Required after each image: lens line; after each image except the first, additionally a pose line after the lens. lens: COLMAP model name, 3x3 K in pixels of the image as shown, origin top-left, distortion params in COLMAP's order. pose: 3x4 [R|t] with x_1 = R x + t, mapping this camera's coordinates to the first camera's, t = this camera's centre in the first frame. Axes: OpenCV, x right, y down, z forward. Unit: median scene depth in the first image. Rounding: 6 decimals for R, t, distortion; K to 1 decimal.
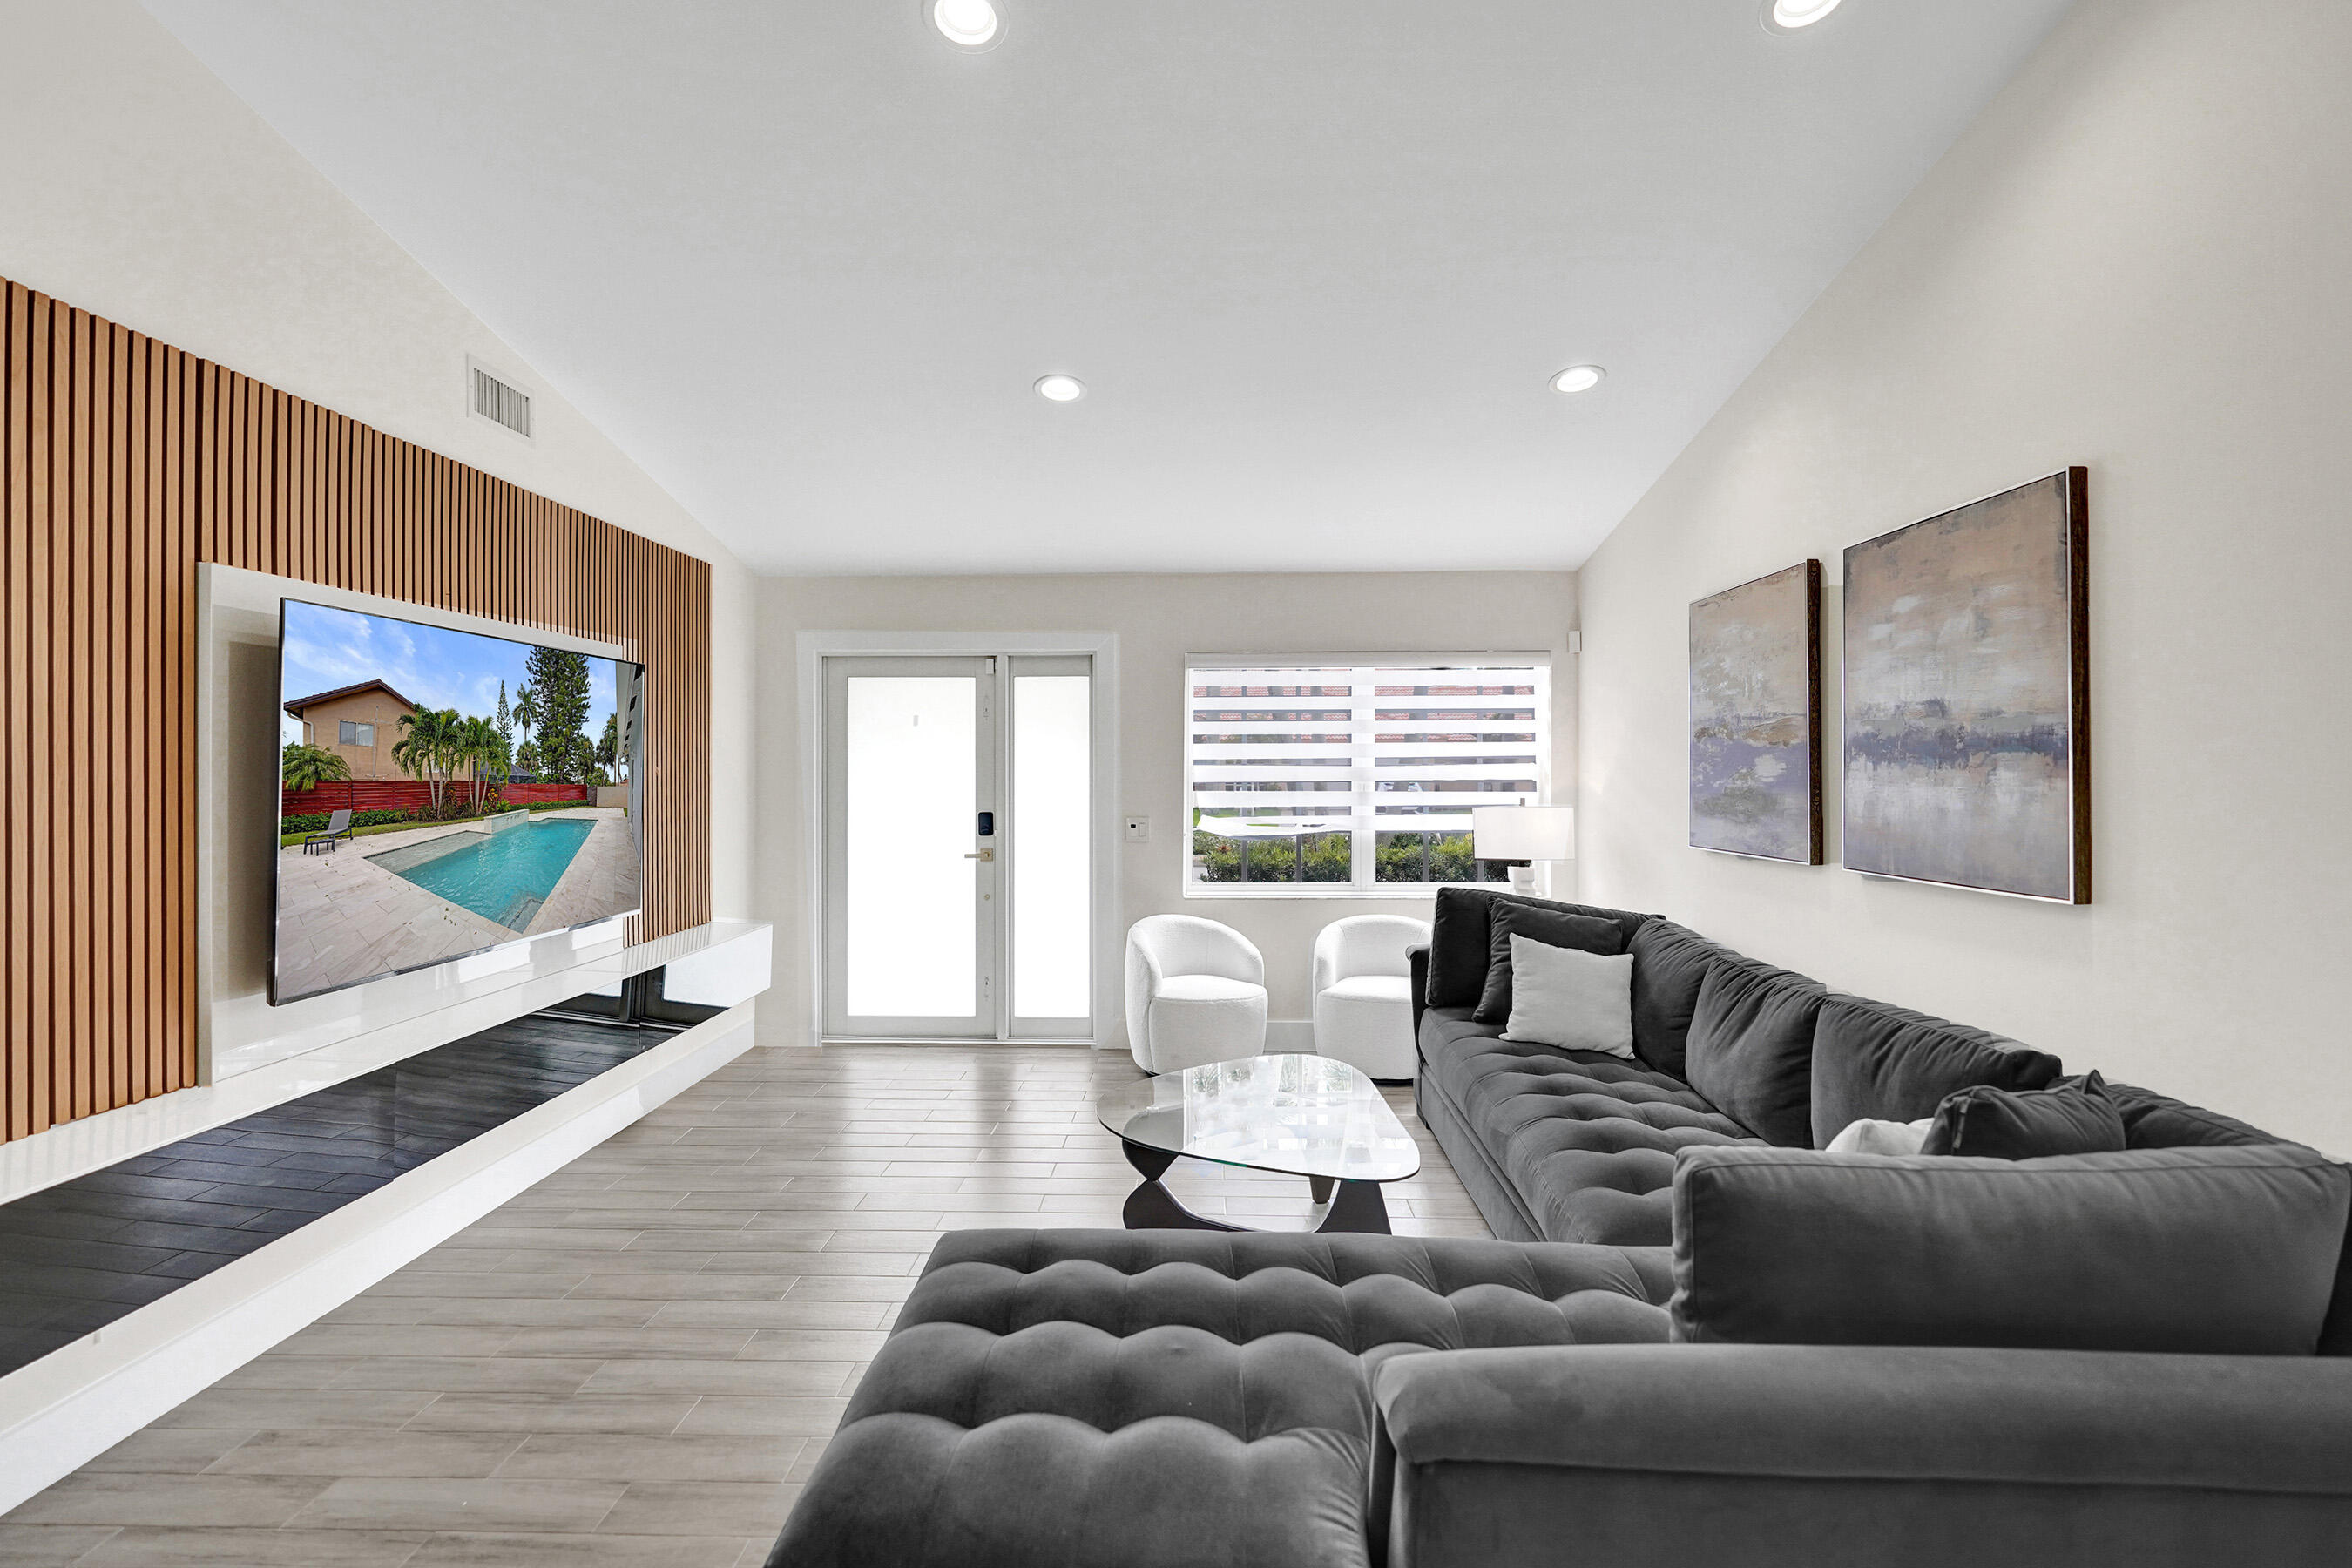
lens RADIAL K [[1105.4, 0, 1172.2], [0, 1105.4, 776.9], [0, 0, 1]] dist [-0.008026, 0.001267]
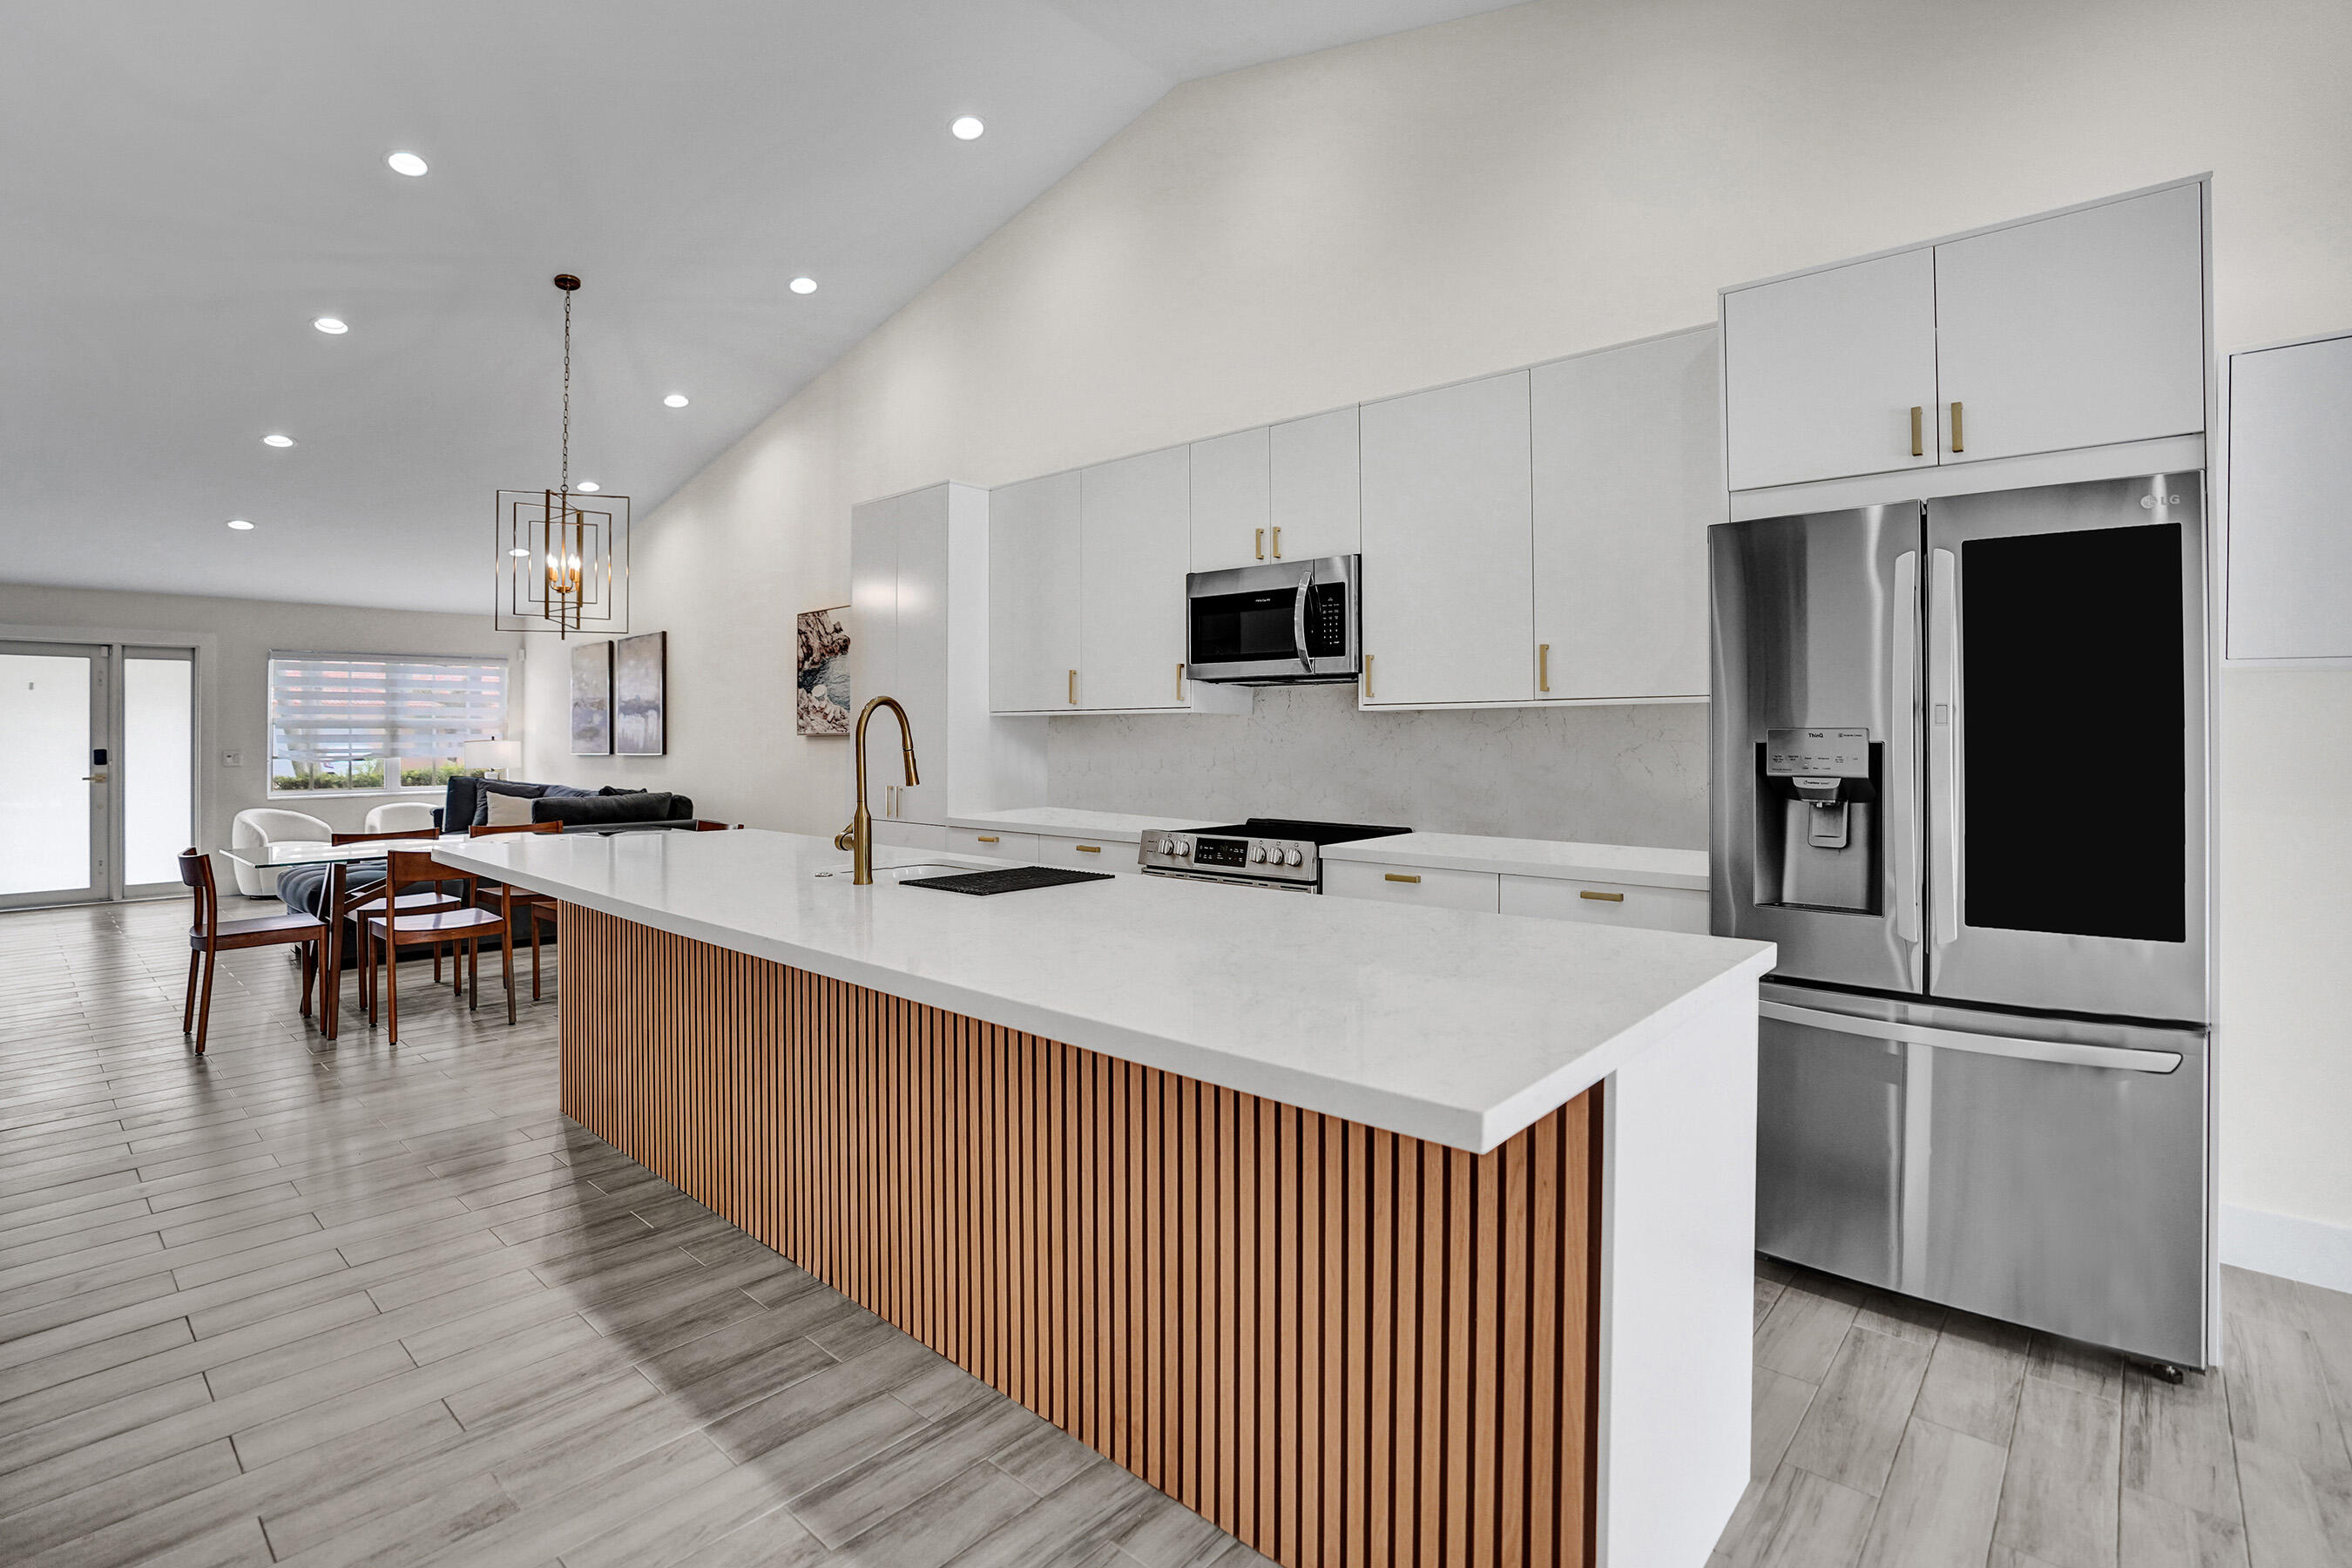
lens RADIAL K [[1095.5, 0, 1198.1], [0, 1095.5, 740.1], [0, 0, 1]] dist [-0.036134, 0.000584]
pose [[0.641190, -0.004773, 0.767367, -0.569220], [0.010331, 0.999944, -0.002412, 0.071137], [-0.767313, 0.009474, 0.641203, -1.926324]]
